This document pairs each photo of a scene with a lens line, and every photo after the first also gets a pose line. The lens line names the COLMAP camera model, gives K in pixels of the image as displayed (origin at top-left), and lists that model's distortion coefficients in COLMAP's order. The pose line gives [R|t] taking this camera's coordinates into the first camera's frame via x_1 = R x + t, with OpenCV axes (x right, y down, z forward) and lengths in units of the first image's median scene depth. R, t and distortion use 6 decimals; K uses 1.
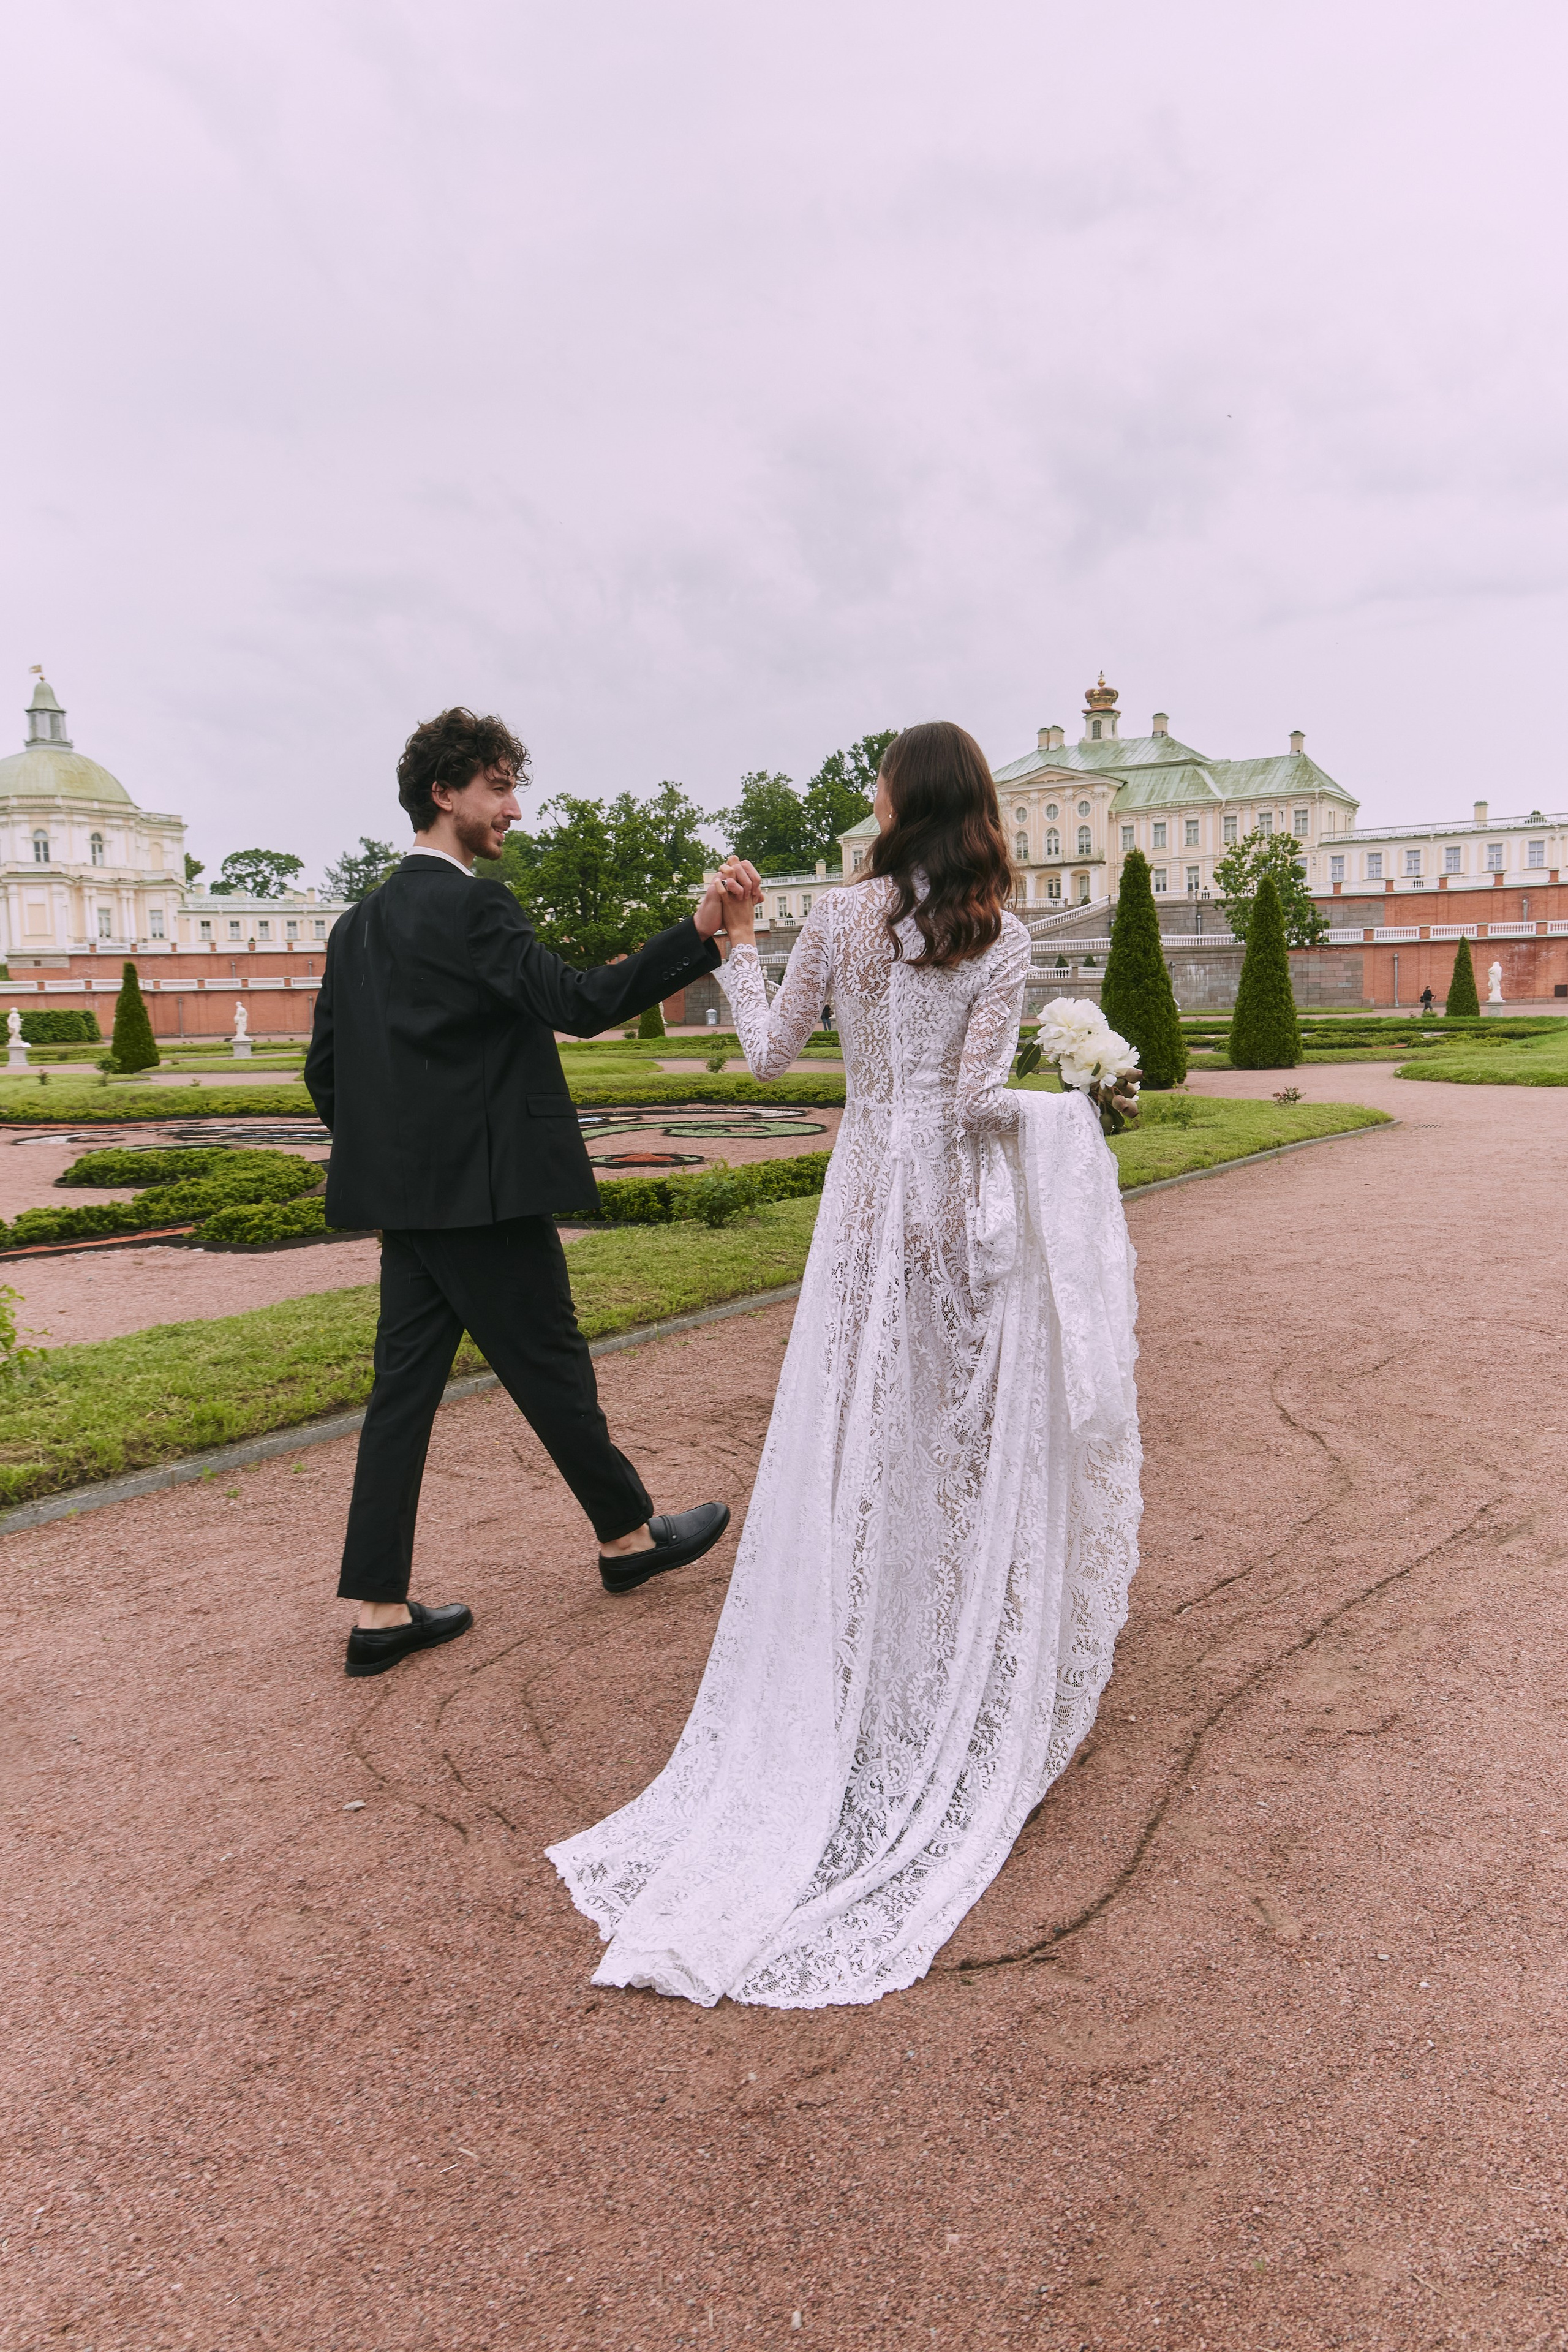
lens RADIAL K [[1674.2, 0, 784.0], [0, 1674.2, 1176.0], [0, 0, 1]] dist [0.006841, 0.000248]
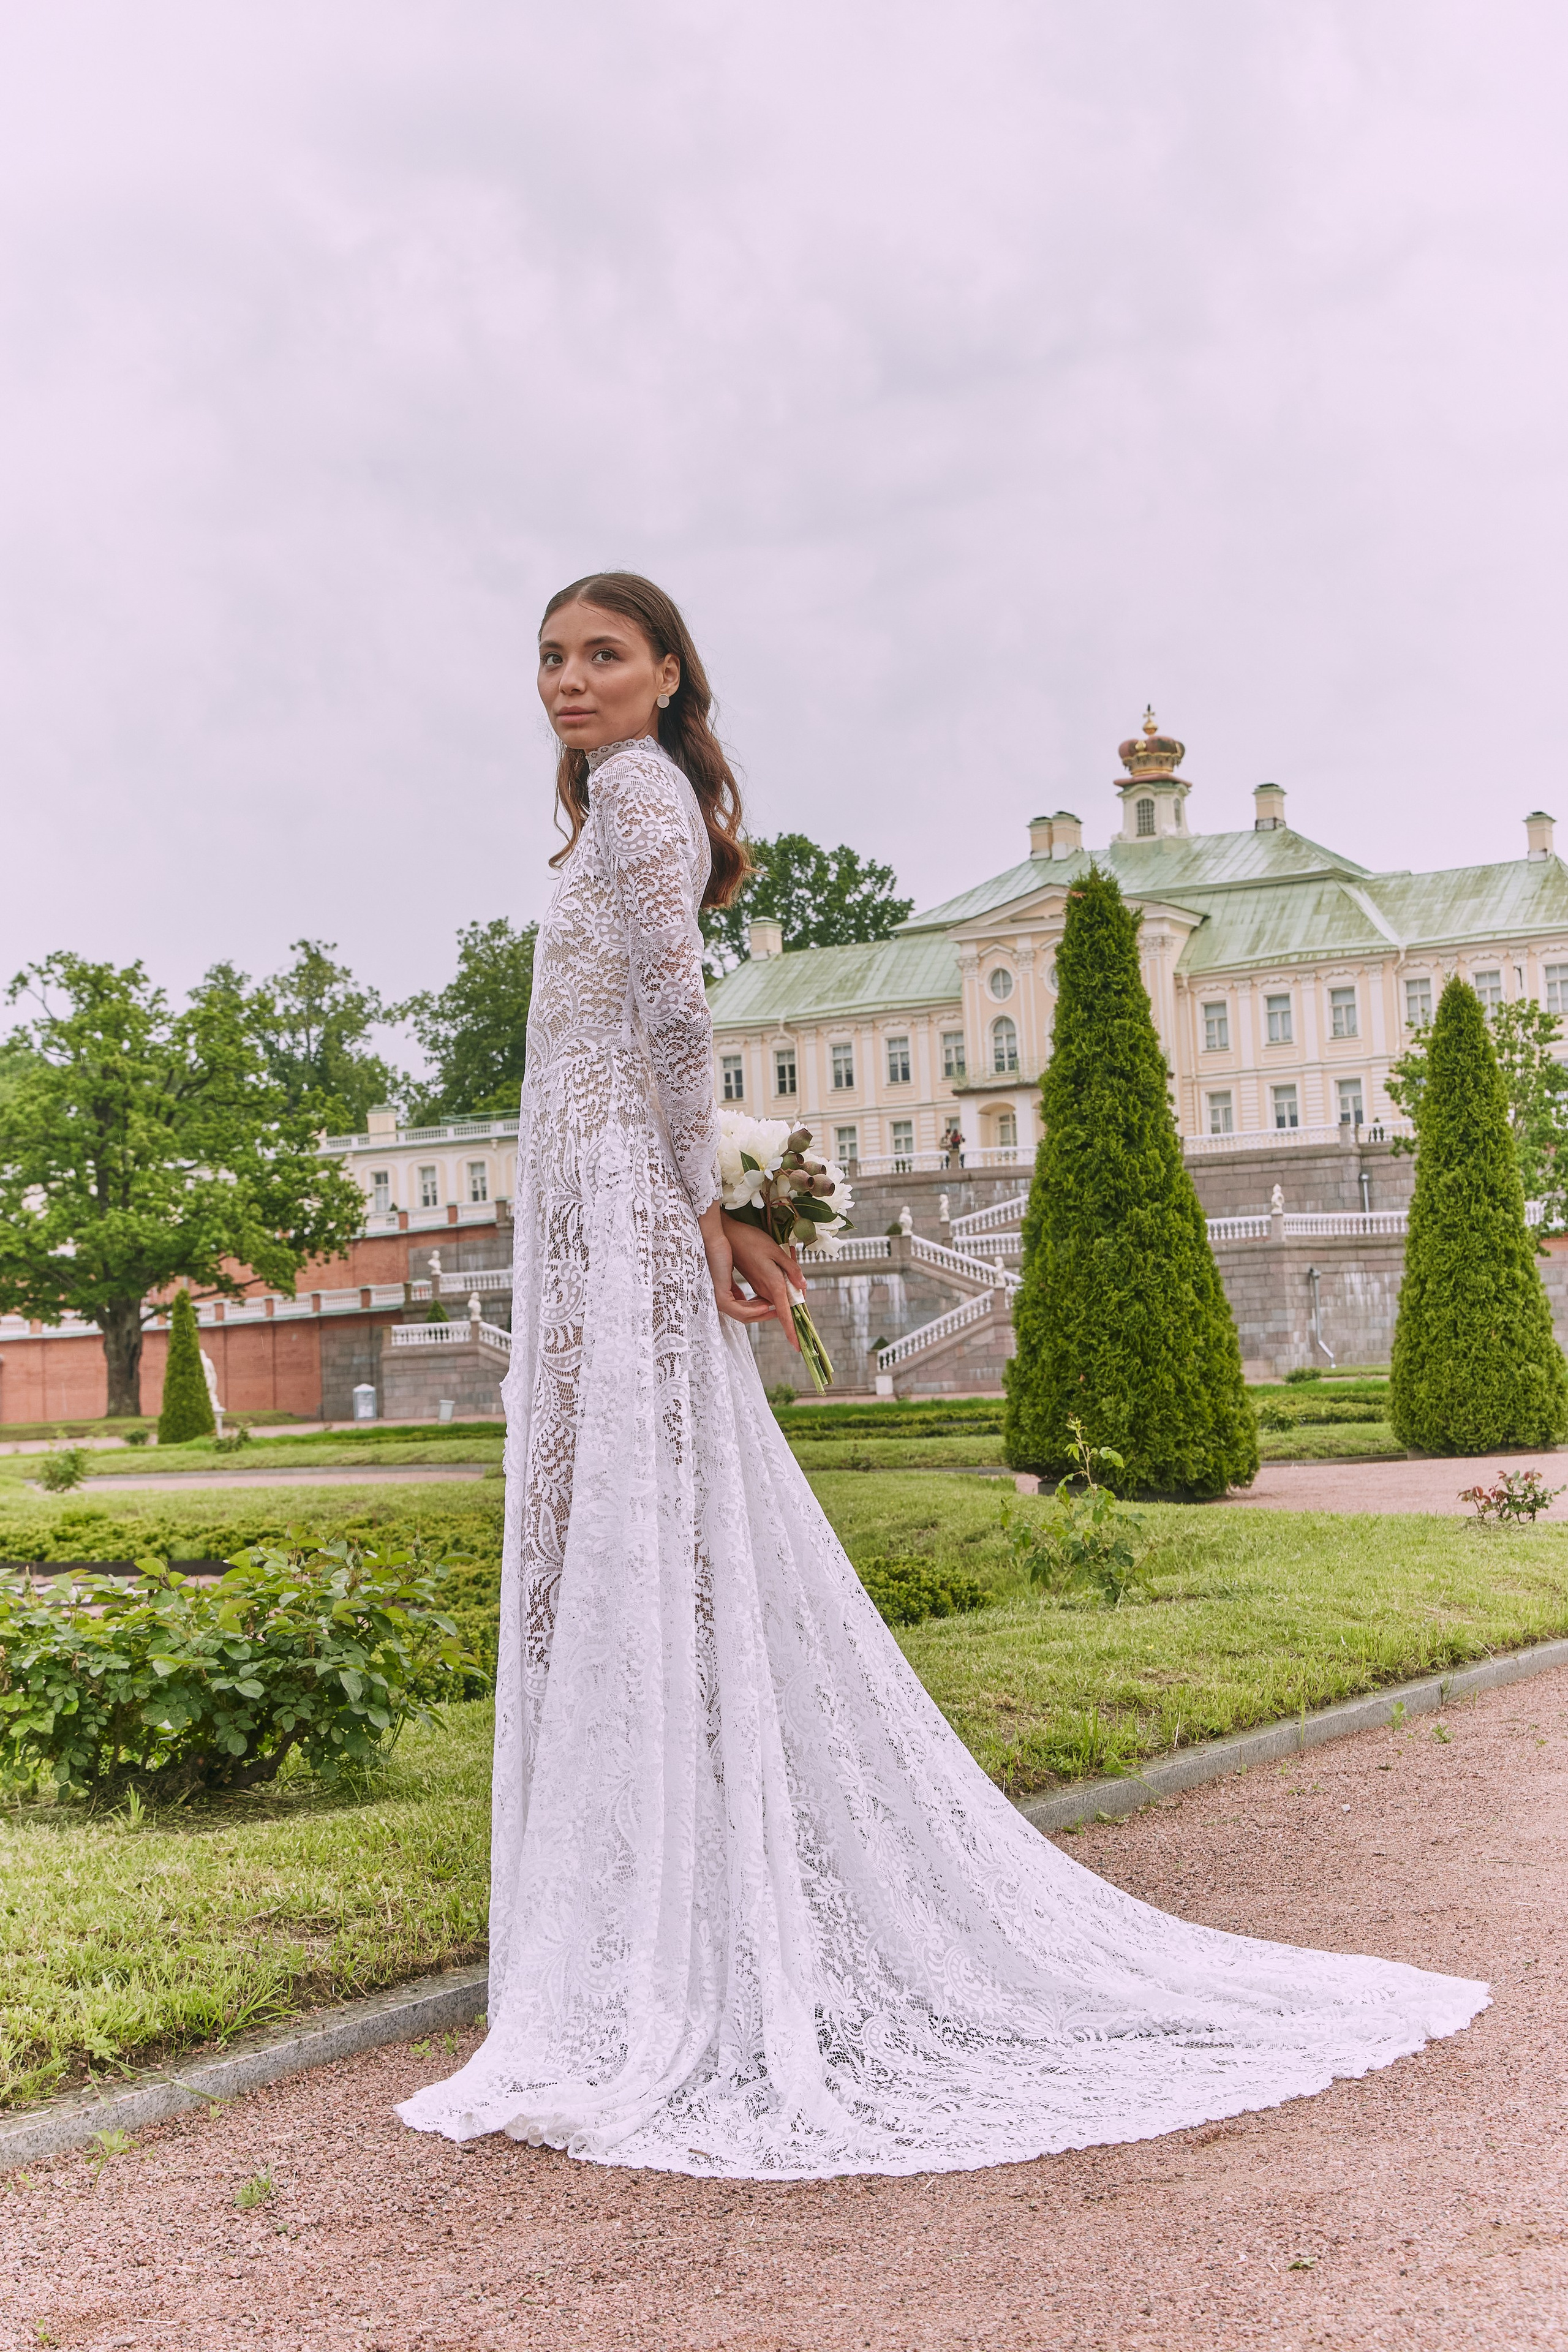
lens RADIAL K [[3149.6, 0, 784.0], [0, 3149.6, 1176.0], [0, 0, 1]] dist [0.009233, 0.029306]
pose [[0.998702, -0.016926, 0.048041, 0.033136], [0.024909, 0.984994, -0.170784, -0.002252], [-0.044430, 0.171759, 0.984137, 0.099549]]
